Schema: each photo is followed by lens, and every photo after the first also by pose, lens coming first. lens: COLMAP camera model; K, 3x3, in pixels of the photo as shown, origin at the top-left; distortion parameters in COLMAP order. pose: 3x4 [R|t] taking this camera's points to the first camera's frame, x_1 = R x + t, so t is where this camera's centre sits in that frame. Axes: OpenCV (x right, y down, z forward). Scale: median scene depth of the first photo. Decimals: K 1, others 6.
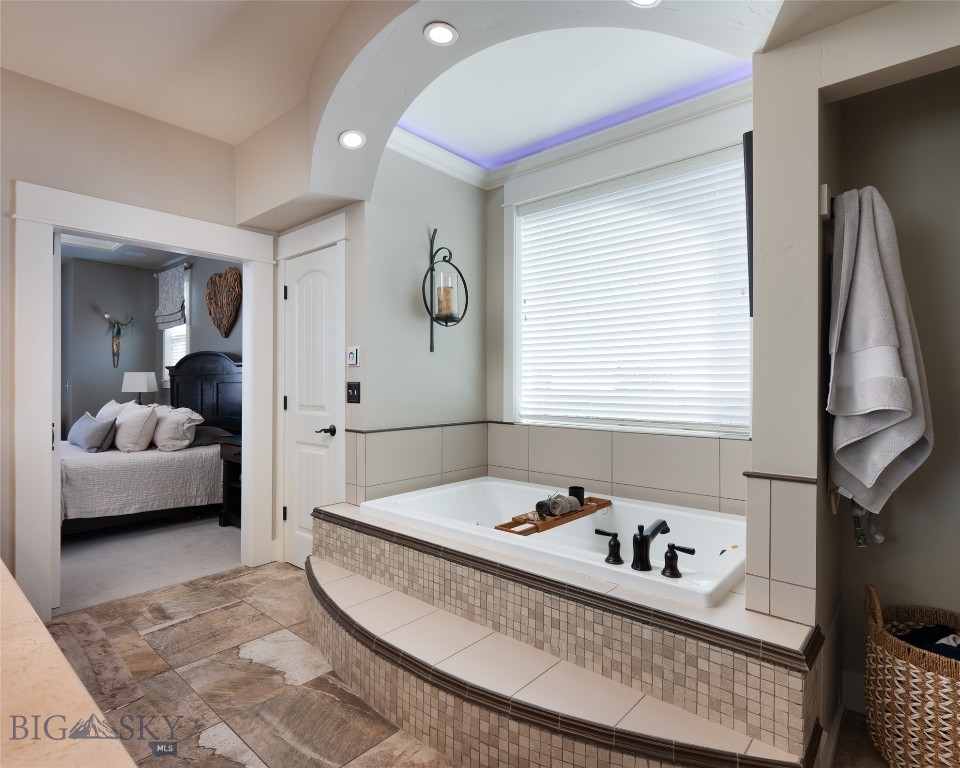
lens RADIAL K [[517.8, 0, 478.2], [0, 517.8, 384.3], [0, 0, 1]] dist [-0.002148, -0.000459]
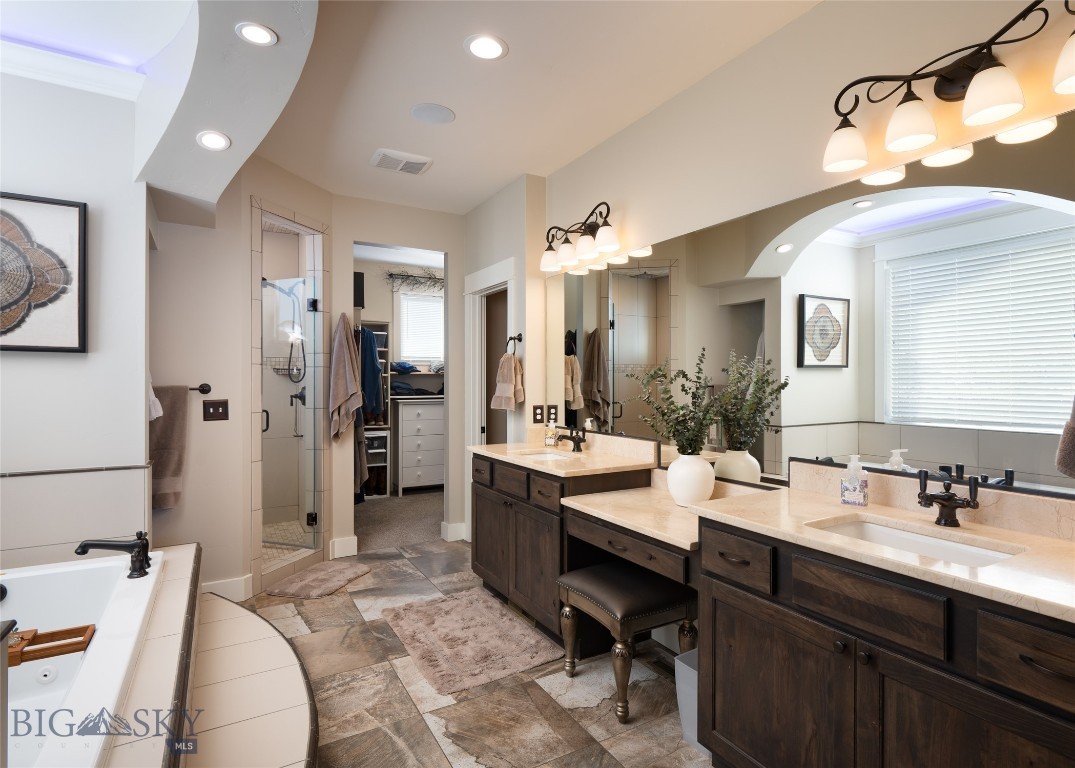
lens RADIAL K [[550.5, 0, 539.0], [0, 550.5, 385.0], [0, 0, 1]] dist [0.000226, 0.000028]
pose [[-0.944805, 0.002303, 0.327626, -1.012548], [0.002444, 0.999997, 0.000017, -0.058015], [-0.327625, 0.000817, -0.944808, 2.042868]]
